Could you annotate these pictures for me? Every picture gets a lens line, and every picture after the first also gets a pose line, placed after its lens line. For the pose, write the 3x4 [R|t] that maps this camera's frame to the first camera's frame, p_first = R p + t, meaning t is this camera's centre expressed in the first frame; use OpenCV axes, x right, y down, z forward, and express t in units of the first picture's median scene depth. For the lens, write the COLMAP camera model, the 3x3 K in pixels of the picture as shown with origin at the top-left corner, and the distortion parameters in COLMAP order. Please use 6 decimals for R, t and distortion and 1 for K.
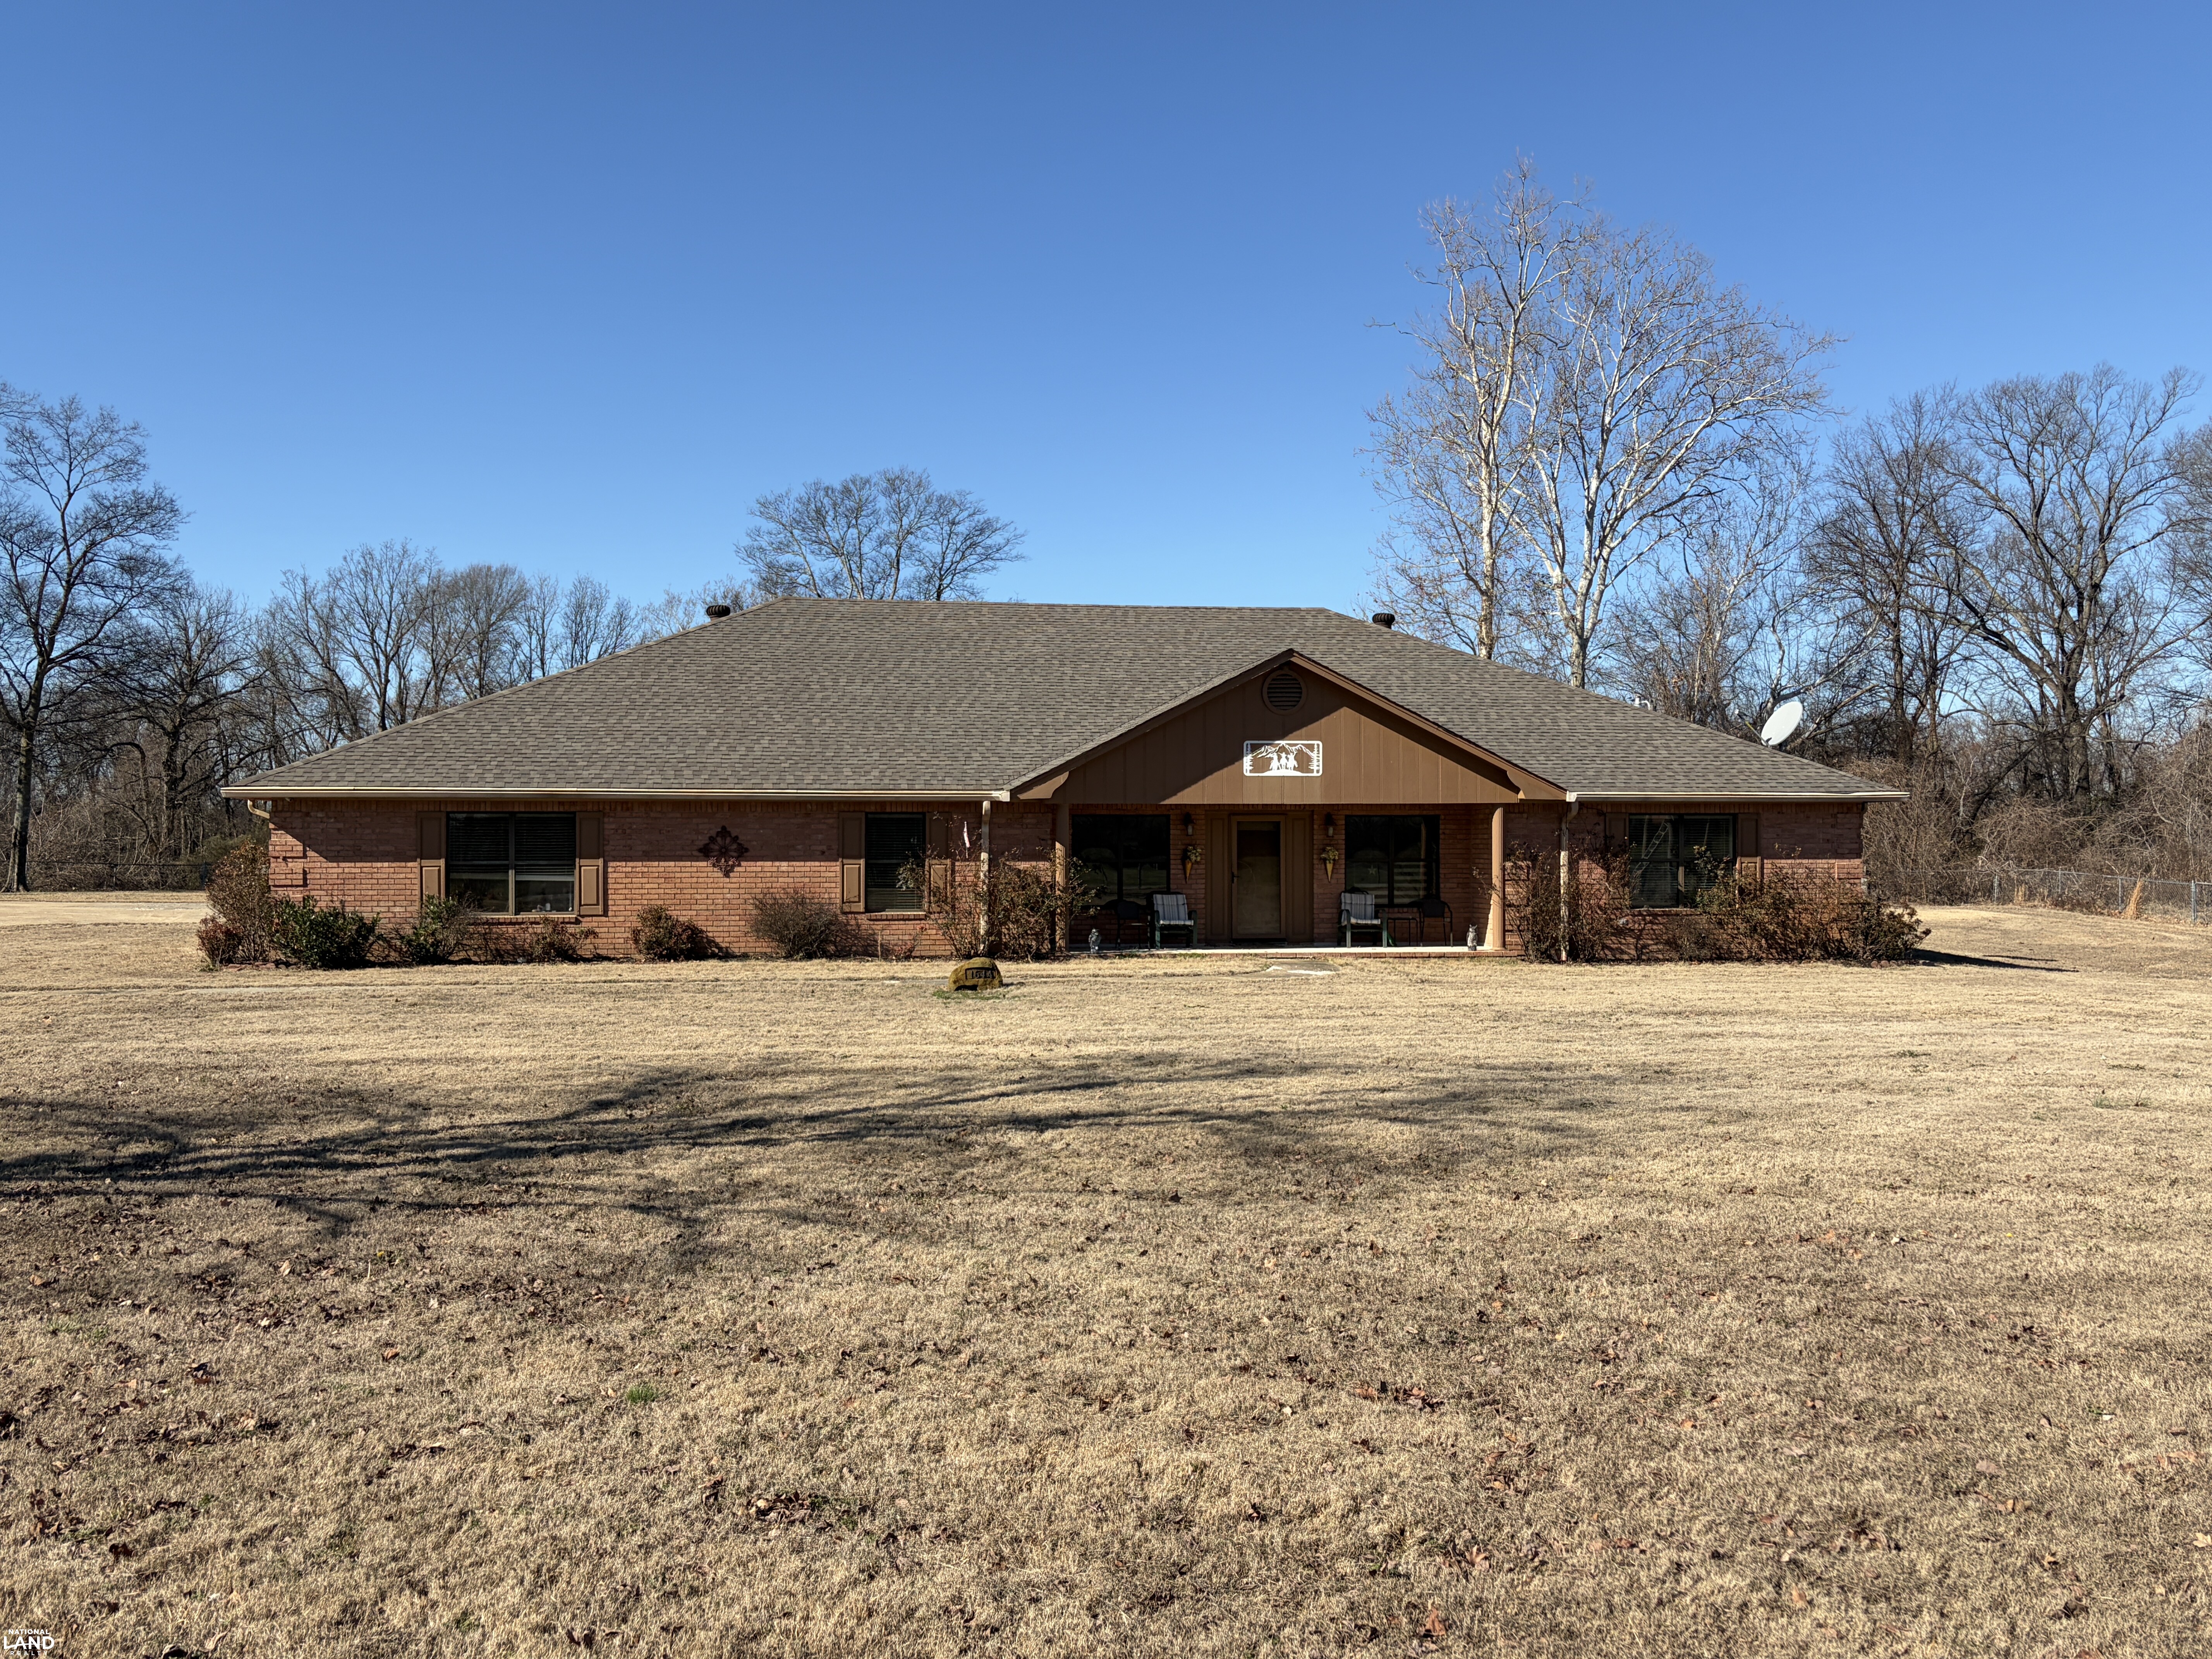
lens RADIAL K [[1881.8, 0, 1106.3], [0, 1881.8, 832.4], [0, 0, 1]] dist [0.079148, 0.001264]
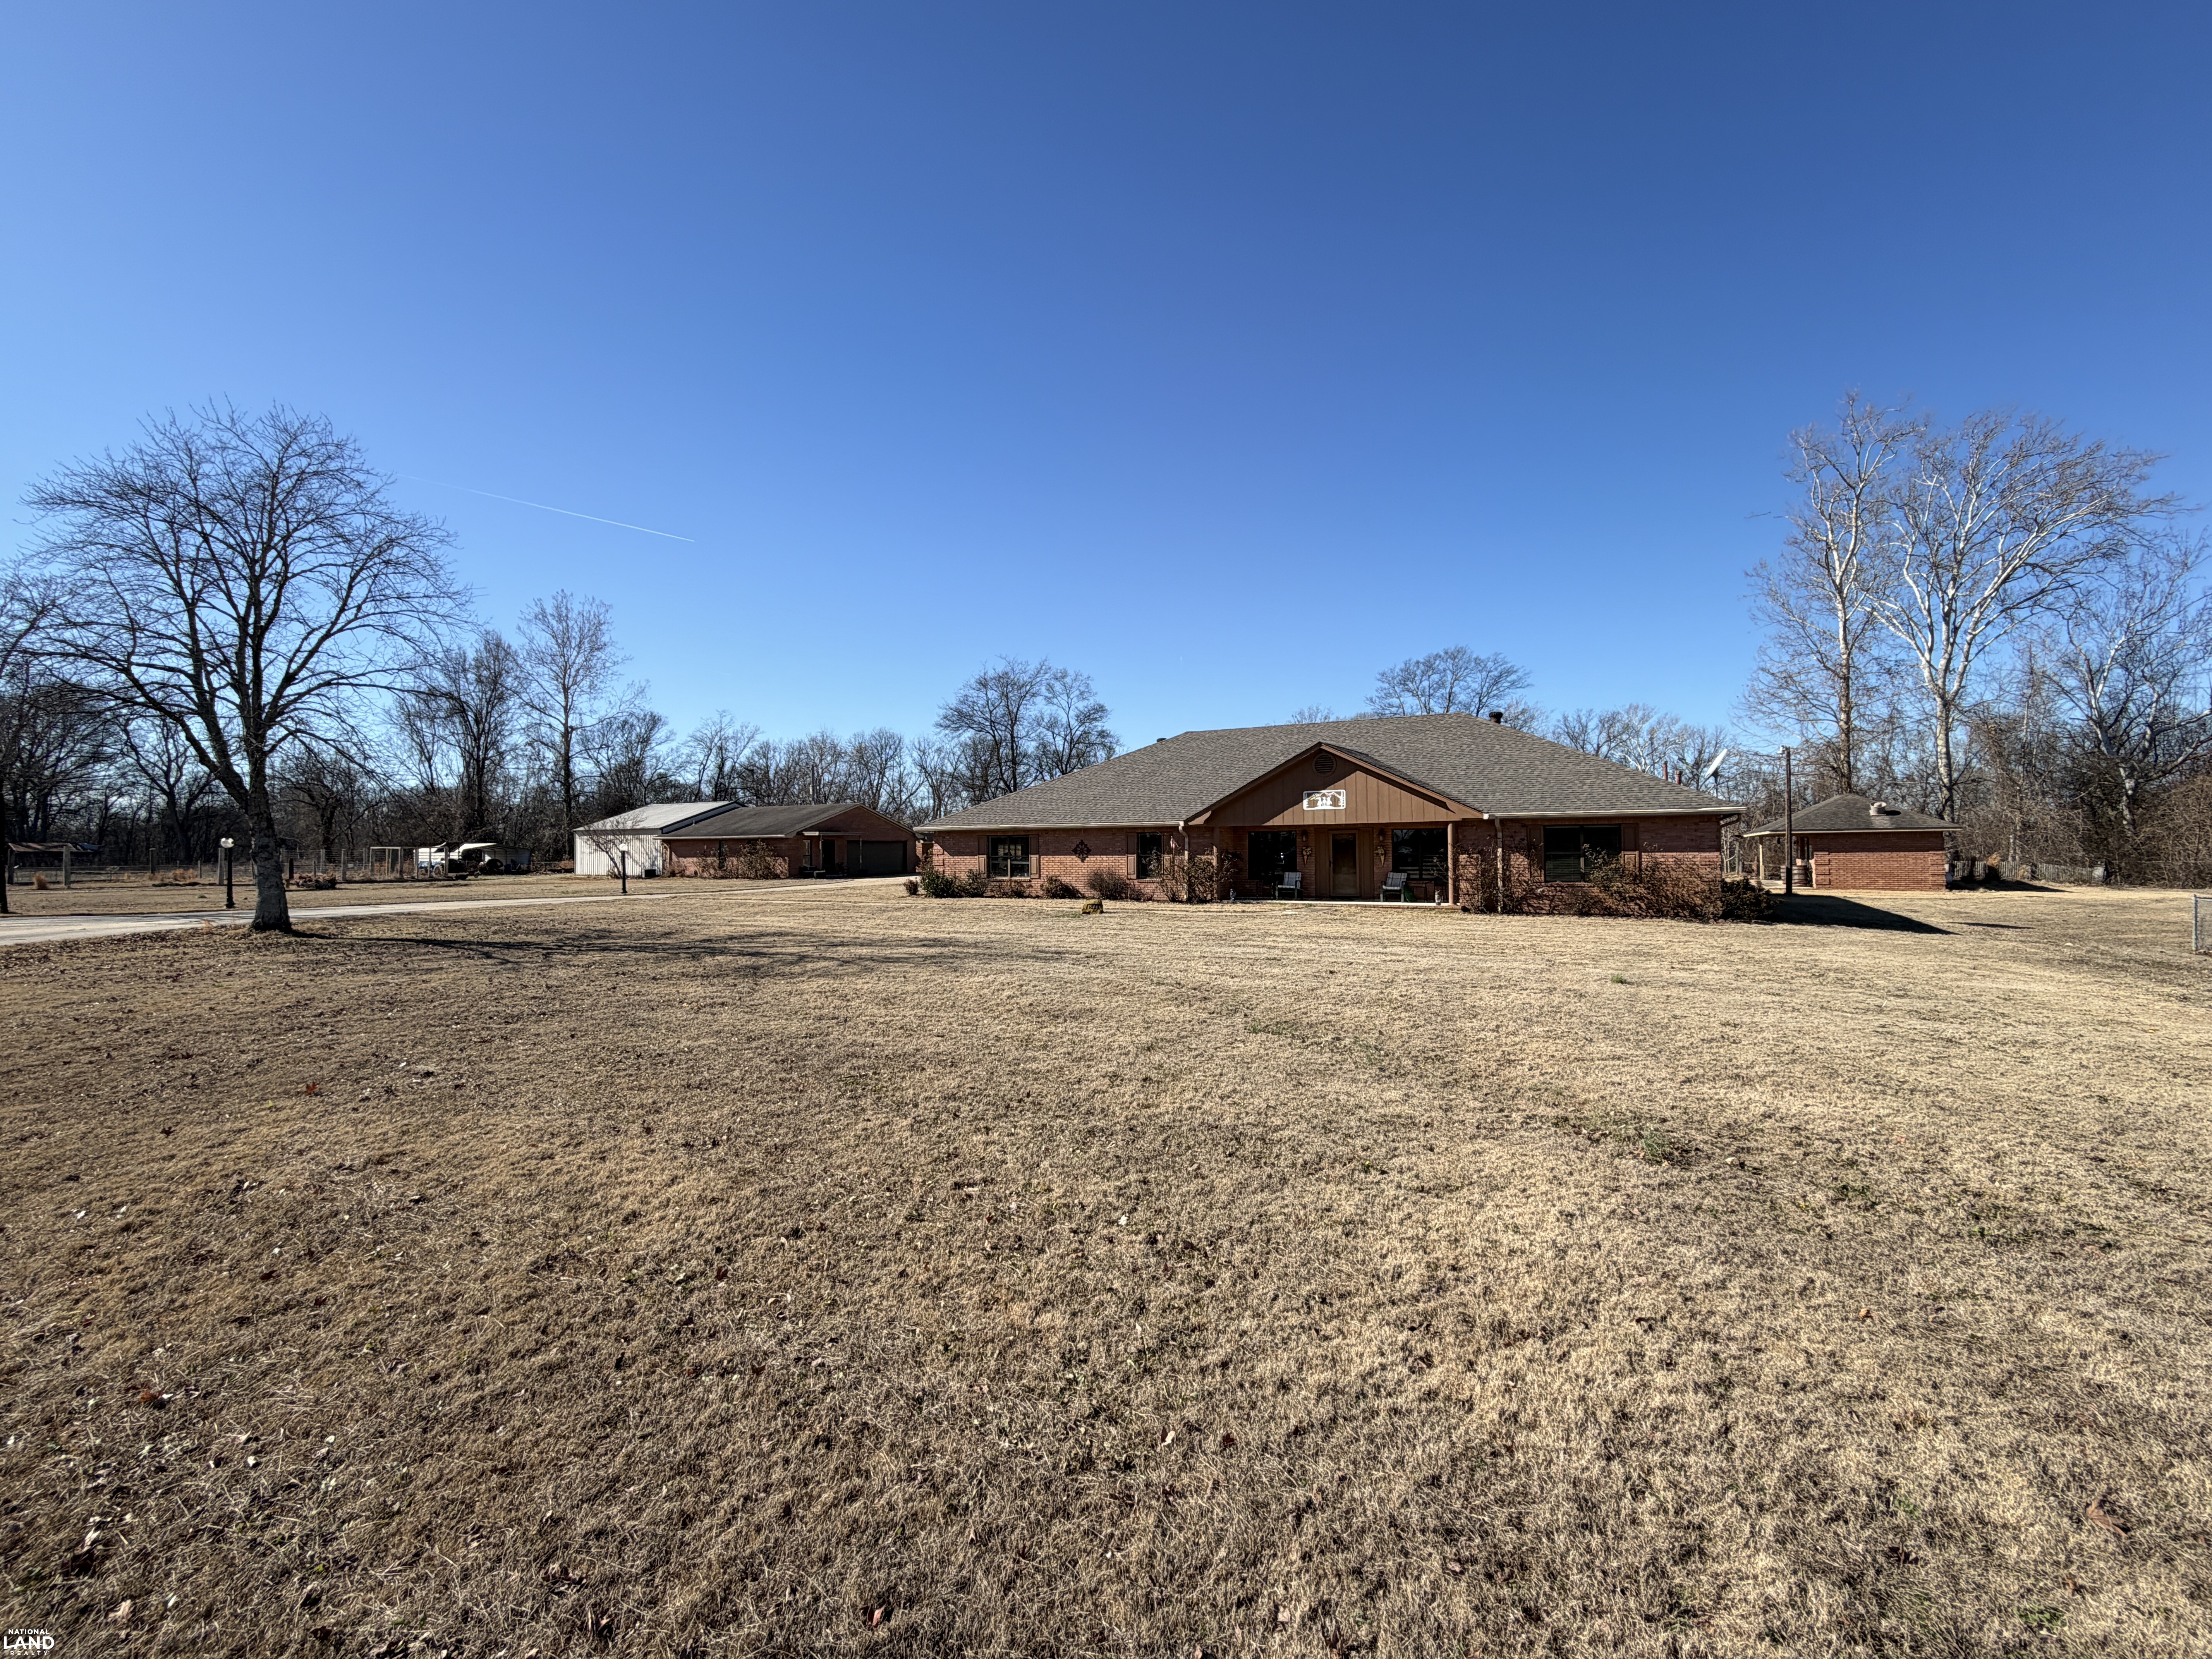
lens RADIAL K [[962.2, 0, 1107.1], [0, 962.2, 840.5], [0, 0, 1]] dist [-0.002689, -0.000153]
pose [[0.798715, -0.012035, -0.601590, 0.499734], [0.009591, 0.999928, -0.007270, 0.005866], [0.601634, 0.000037, 0.798772, 0.102456]]
